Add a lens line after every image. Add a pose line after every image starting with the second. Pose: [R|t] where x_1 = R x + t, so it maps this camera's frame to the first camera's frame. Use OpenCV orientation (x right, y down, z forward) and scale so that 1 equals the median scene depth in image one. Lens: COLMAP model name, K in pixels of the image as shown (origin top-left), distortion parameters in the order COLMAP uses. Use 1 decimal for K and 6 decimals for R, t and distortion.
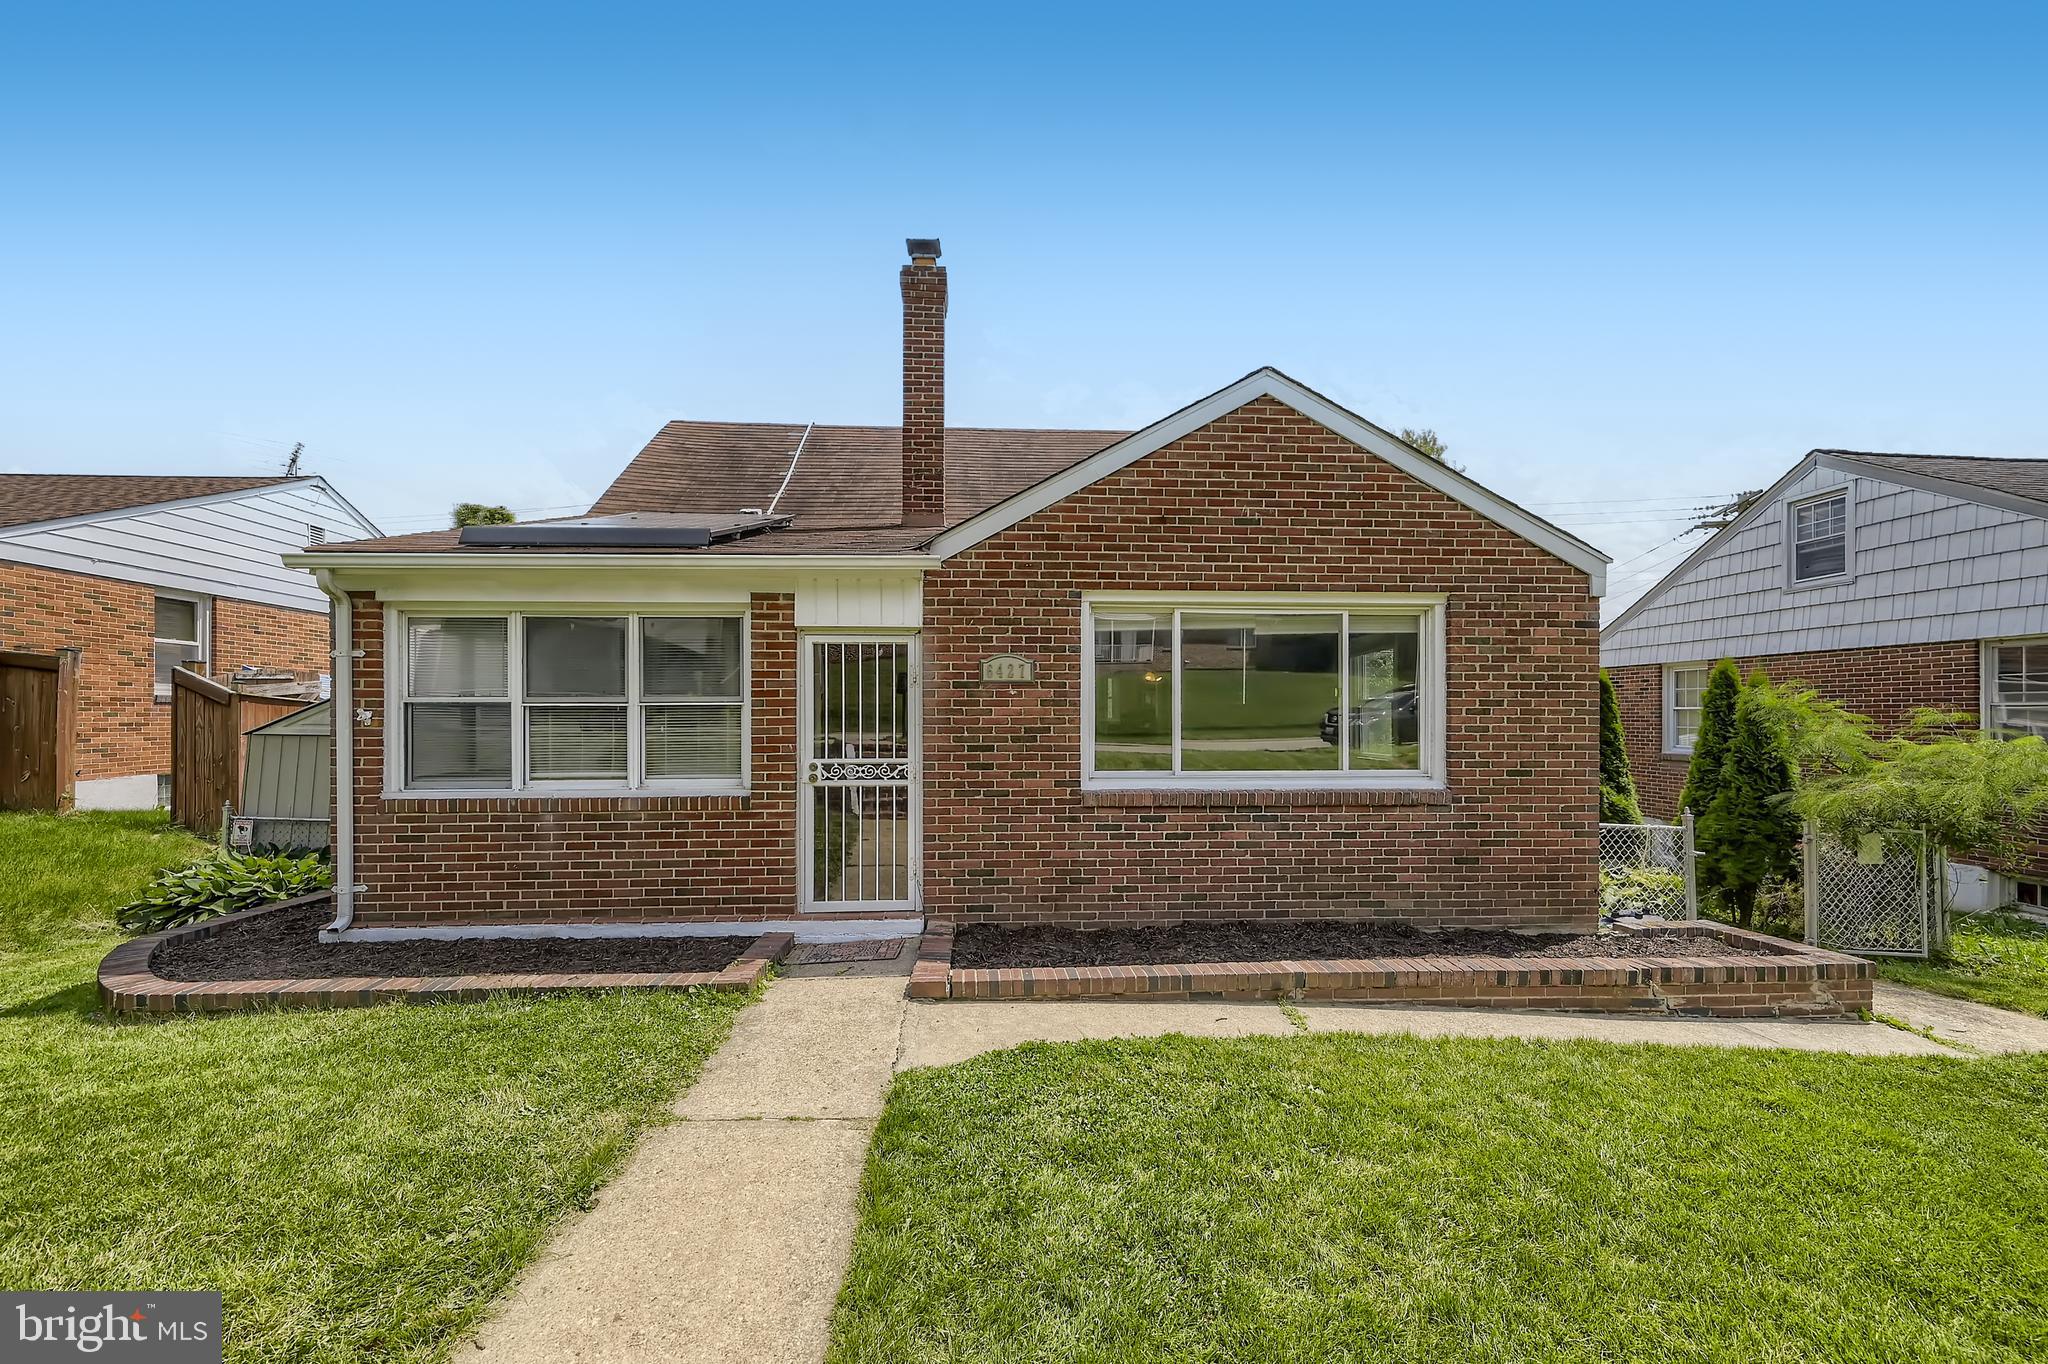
lens RADIAL K [[825.3, 0, 1019.6], [0, 825.3, 712.1], [0, 0, 1]] dist [0.000009, 0.000858]
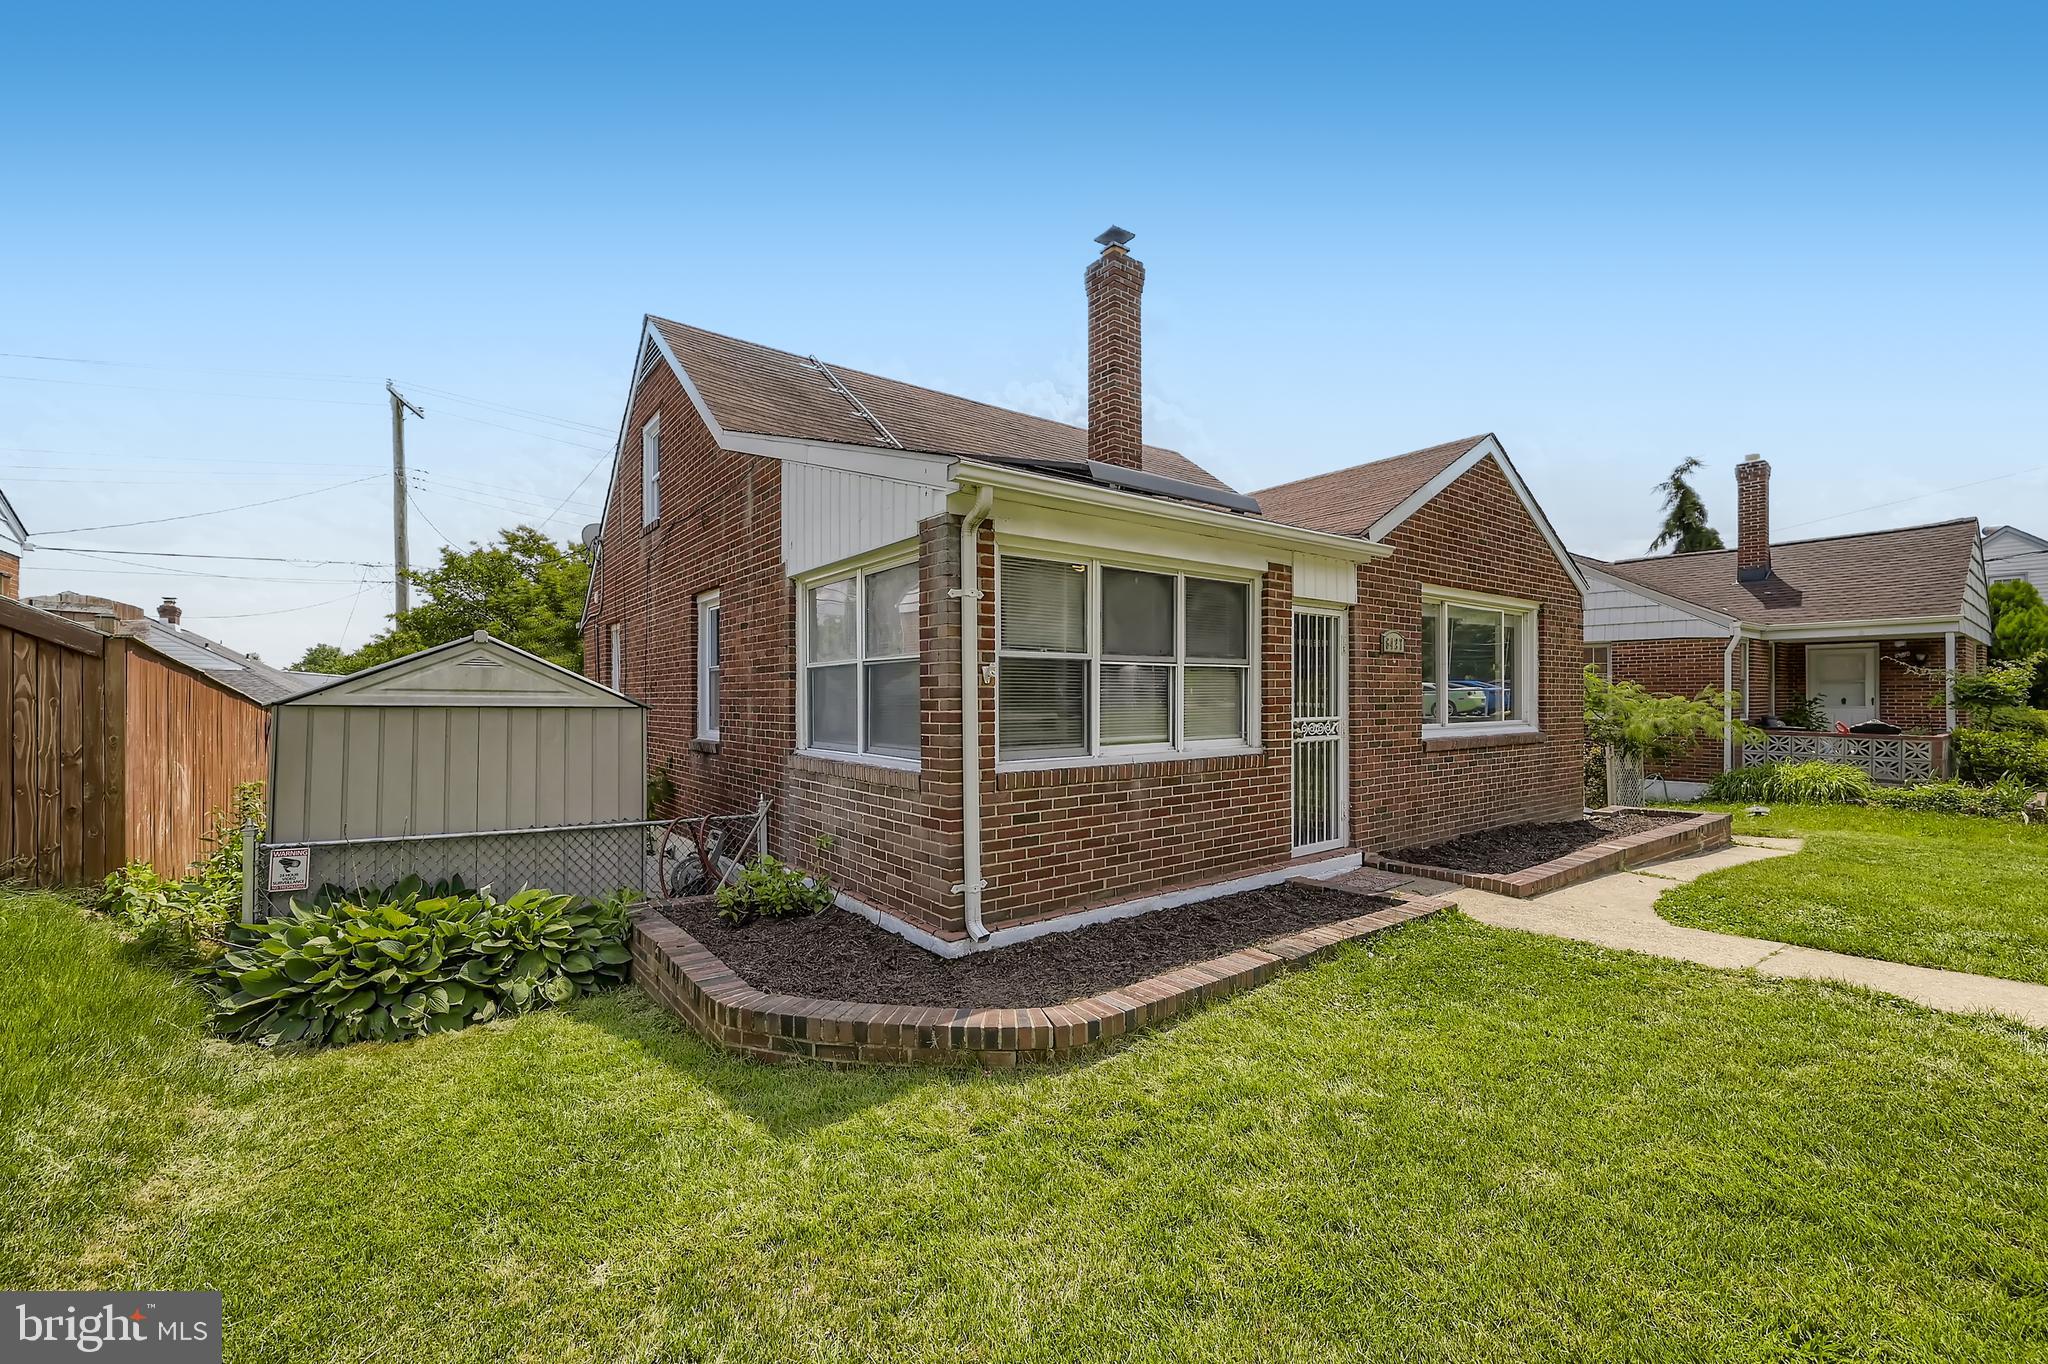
lens RADIAL K [[825.3, 0, 983.0], [0, 825.3, 691.3], [0, 0, 1]] dist [0.000009, 0.000858]
pose [[0.834208, 0.001485, 0.551447, -1.199623], [-0.001534, 0.999999, -0.000372, 0.022291], [-0.551447, -0.000535, 0.834210, 0.309393]]
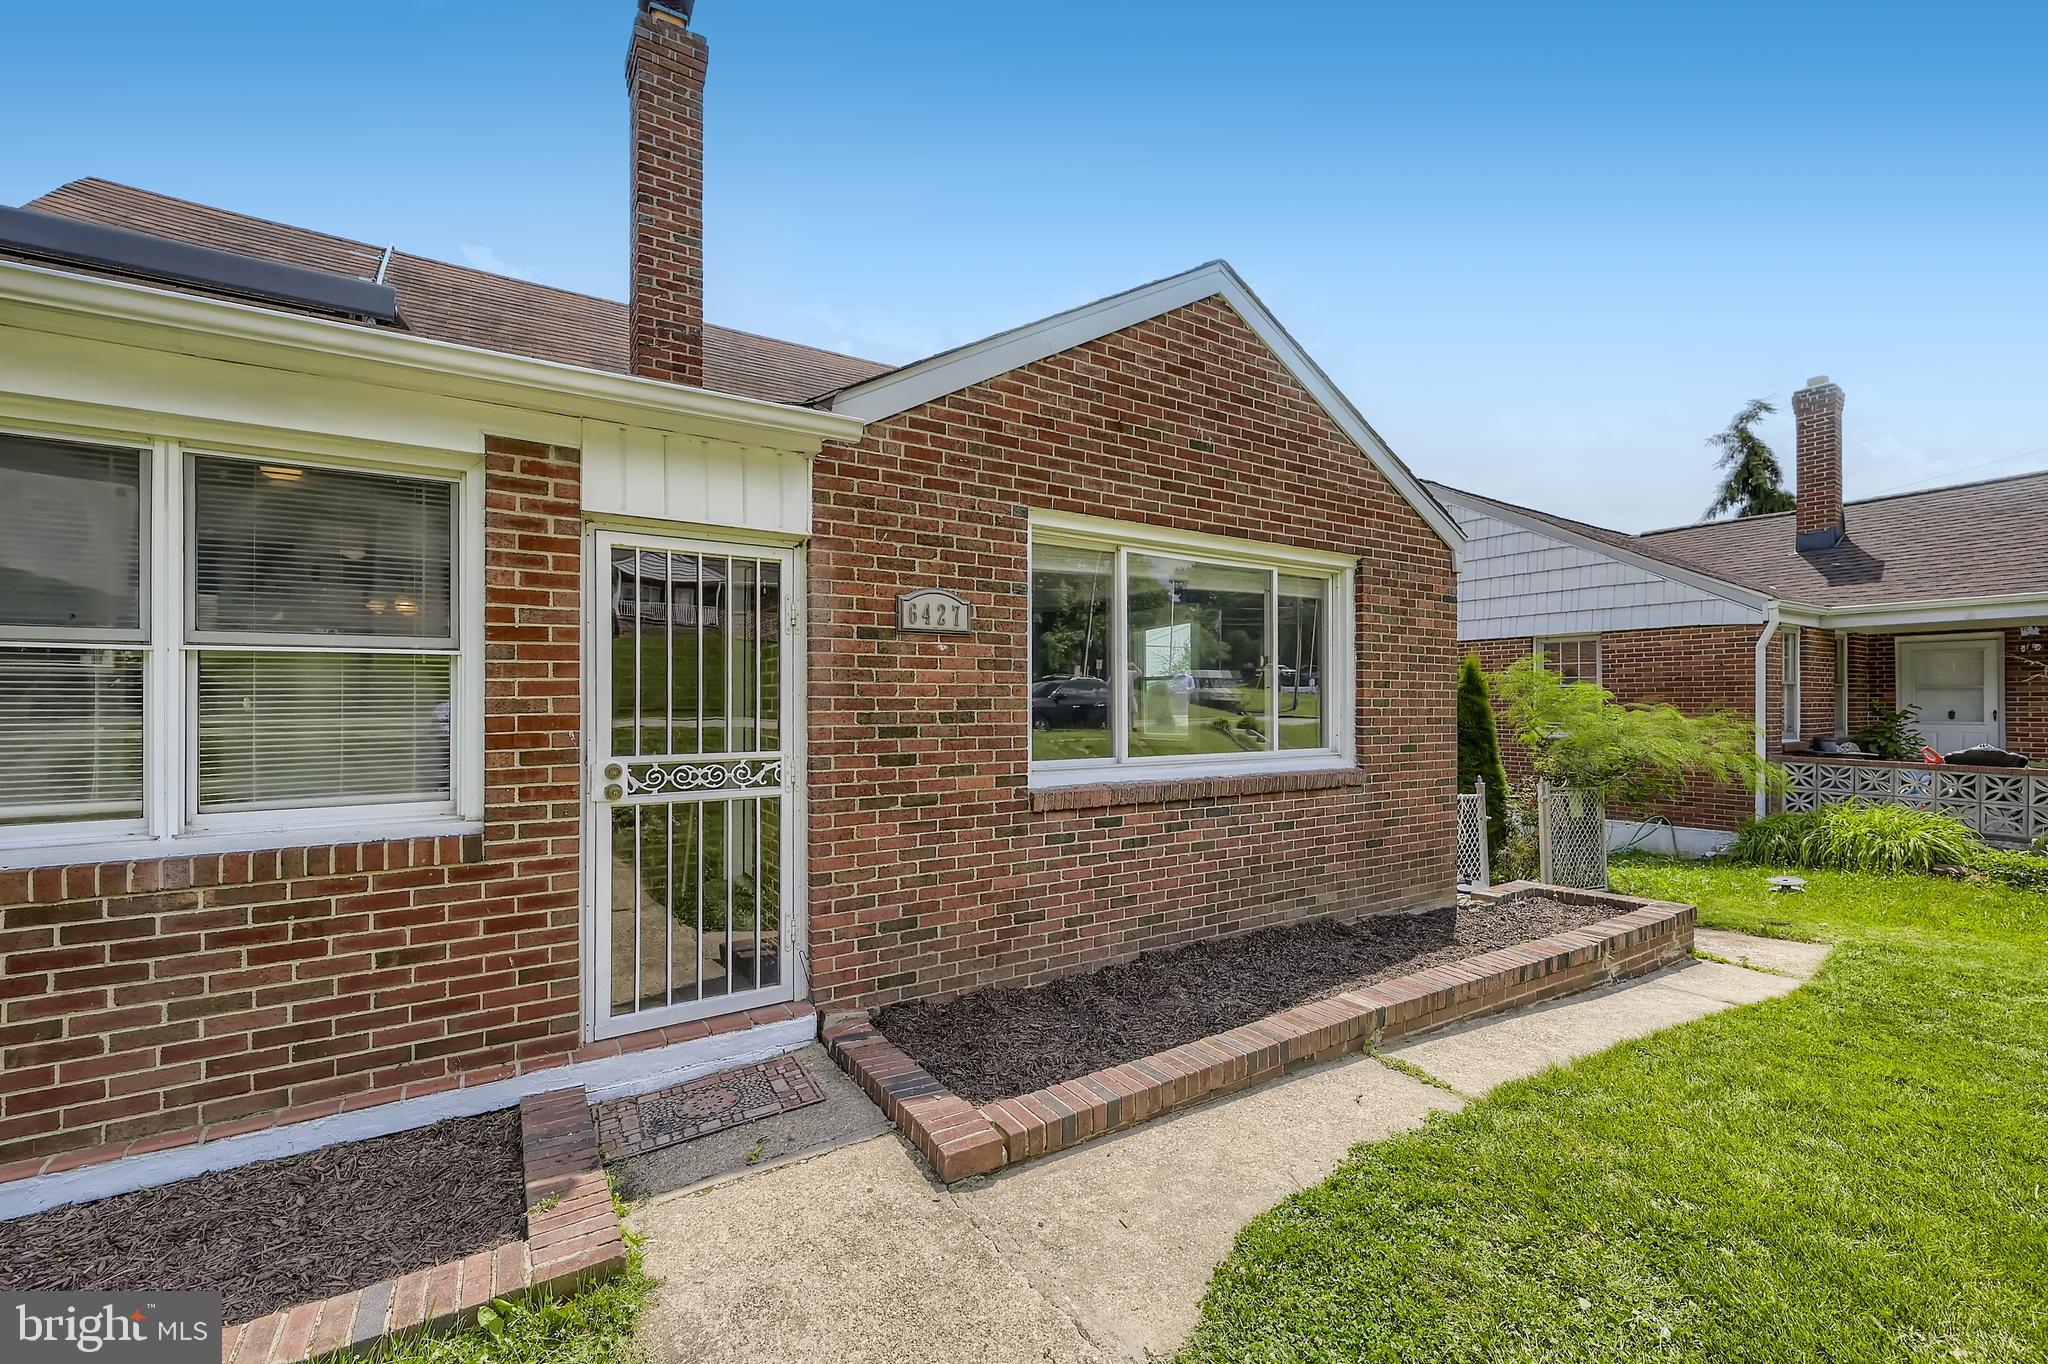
lens RADIAL K [[825.3, 0, 1001.7], [0, 825.3, 696.9], [0, 0, 1]] dist [0.000009, 0.000858]
pose [[0.875019, 0.003203, 0.484078, -0.288175], [-0.000950, 0.999988, -0.004898, 0.019212], [-0.484088, 0.003826, 0.875011, 0.392999]]
